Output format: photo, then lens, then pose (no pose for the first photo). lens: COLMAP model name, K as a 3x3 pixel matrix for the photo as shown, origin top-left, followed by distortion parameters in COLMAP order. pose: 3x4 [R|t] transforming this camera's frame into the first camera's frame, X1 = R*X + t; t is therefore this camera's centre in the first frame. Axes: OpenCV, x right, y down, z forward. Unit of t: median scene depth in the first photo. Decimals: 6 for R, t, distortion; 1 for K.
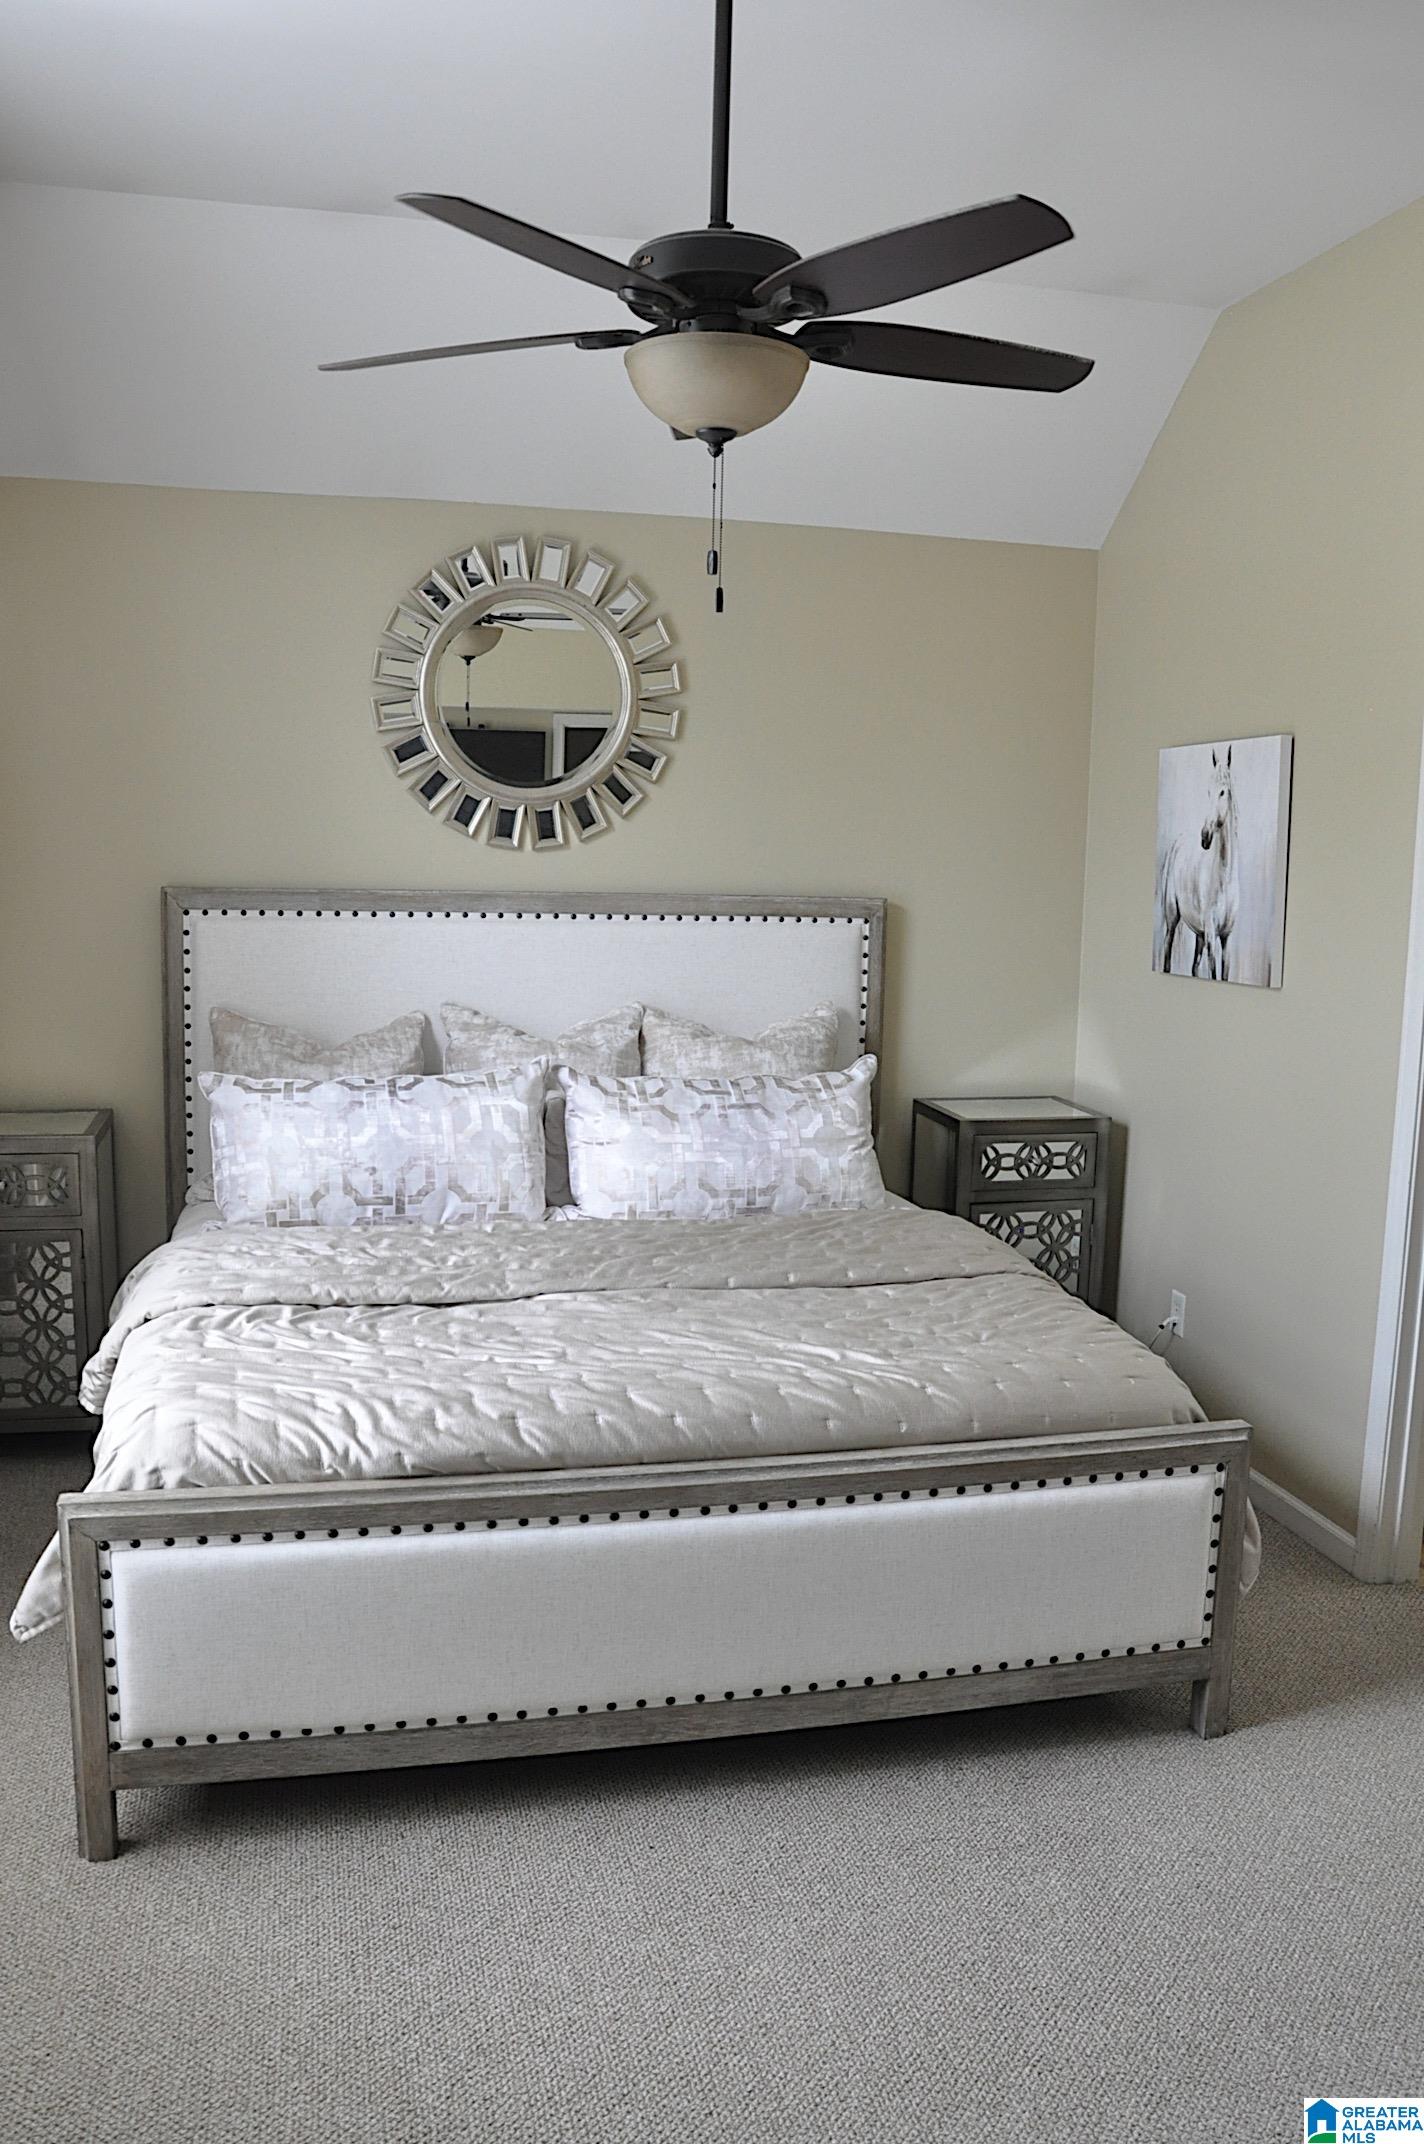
lens RADIAL K [[1699.3, 0, 712.0], [0, 1699.3, 1072.0], [0, 0, 1]] dist [-0.163856, 0.144322]
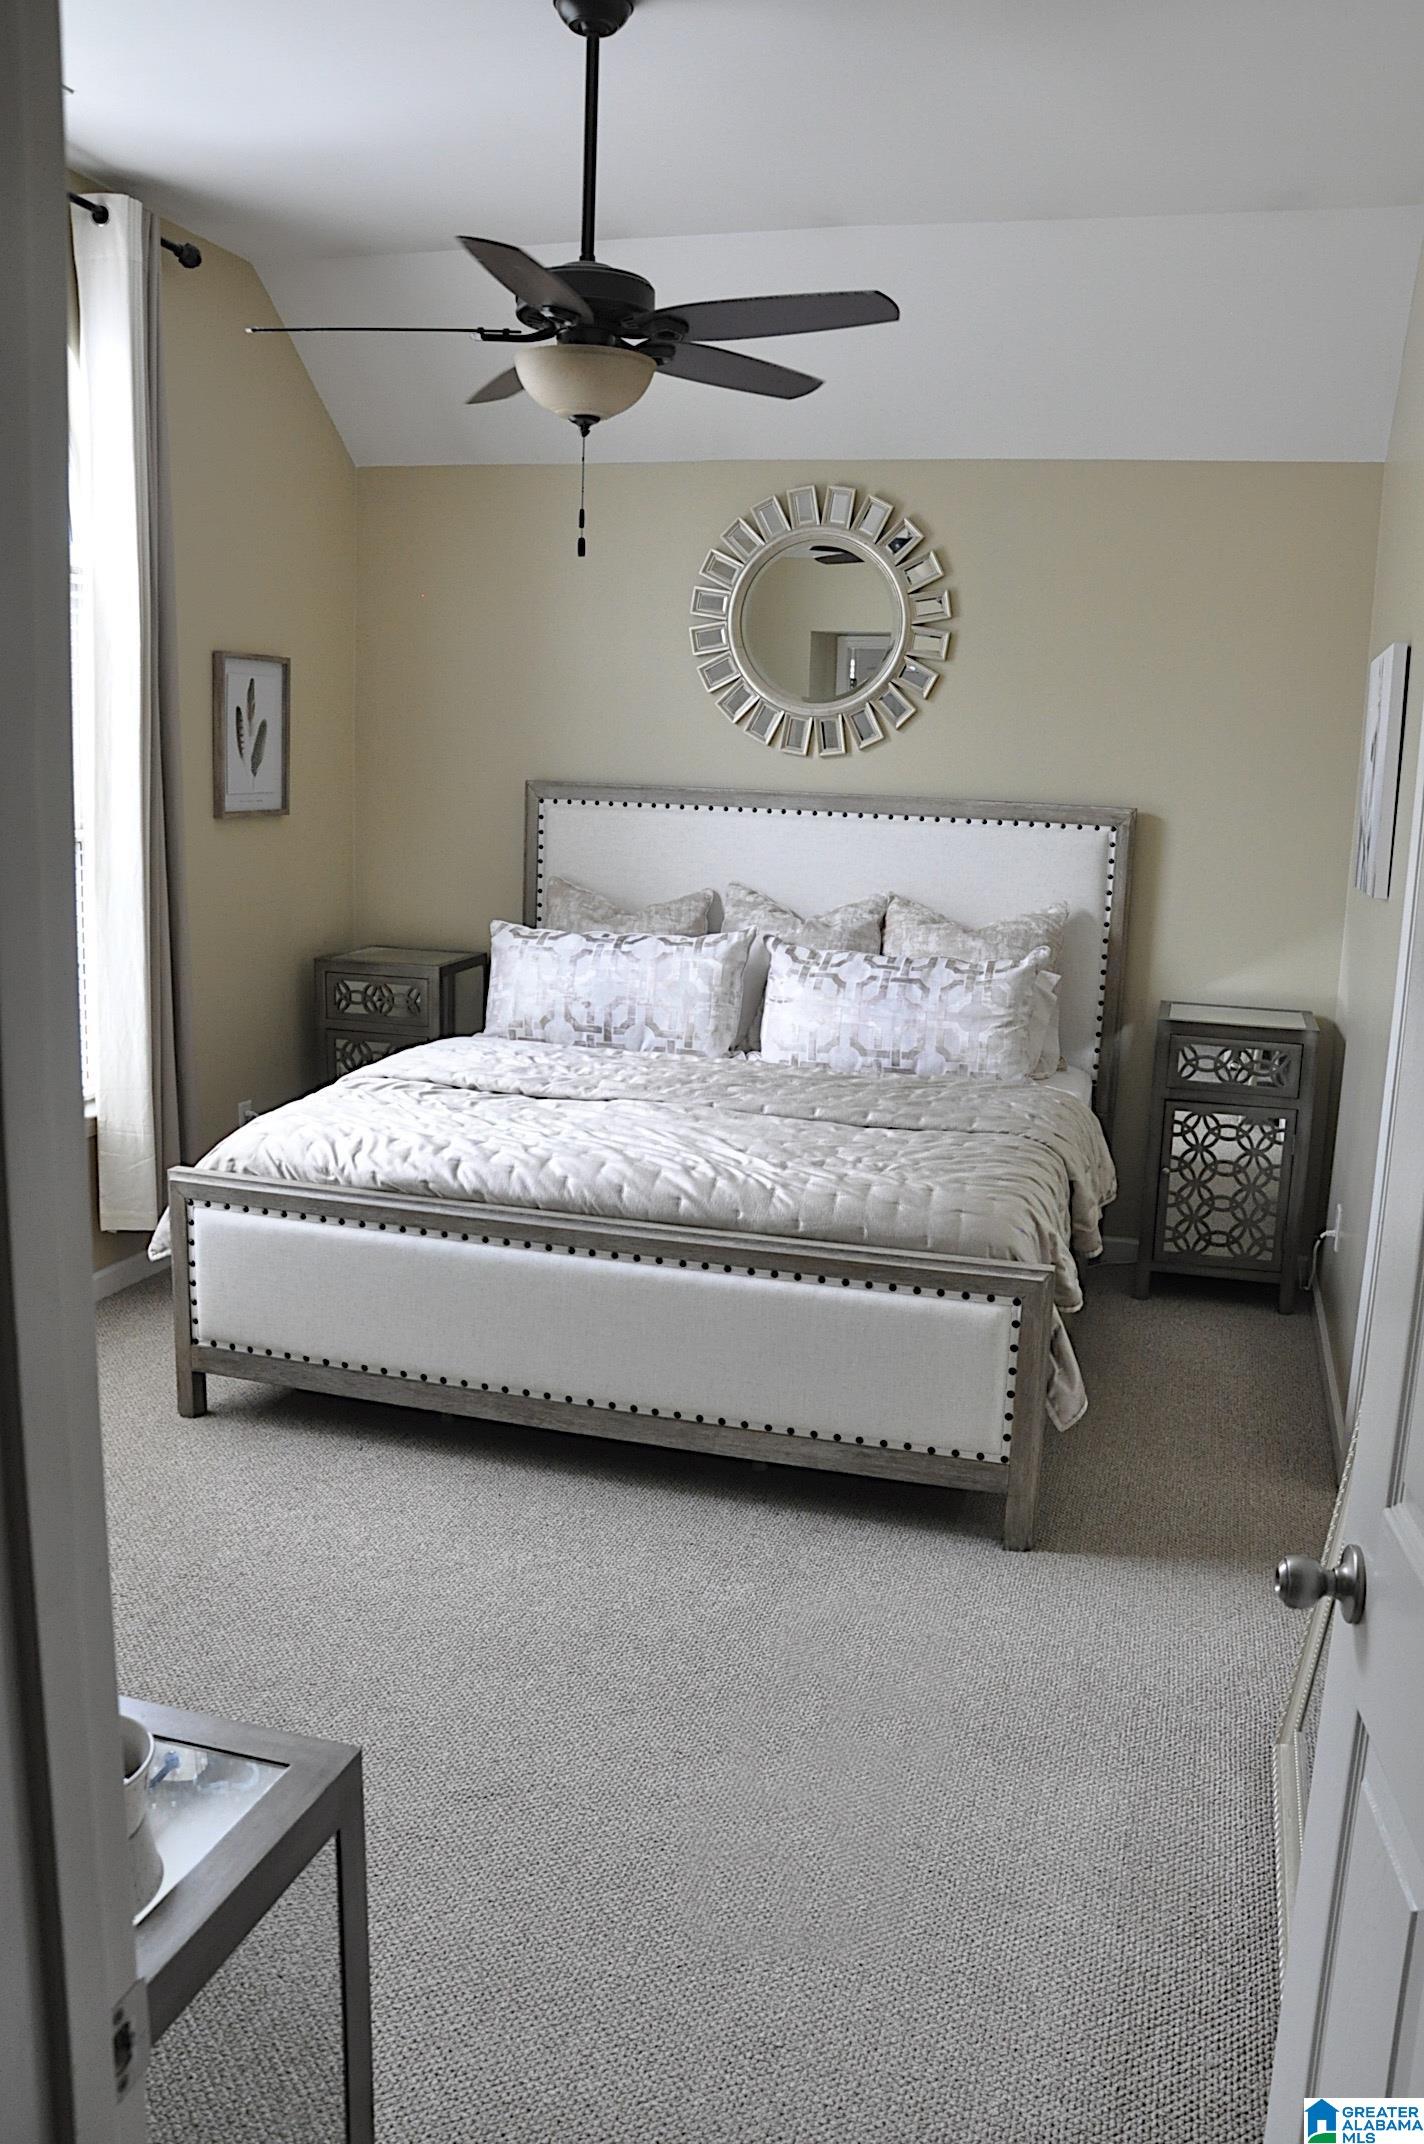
lens RADIAL K [[1699.3, 0, 712.0], [0, 1699.3, 1072.0], [0, 0, 1]] dist [-0.163856, 0.144322]
pose [[0.865826, 0.098478, -0.490558, 0.494512], [-0.080231, 0.995078, 0.058153, 0.026814], [0.493871, -0.010992, 0.869466, -0.056621]]
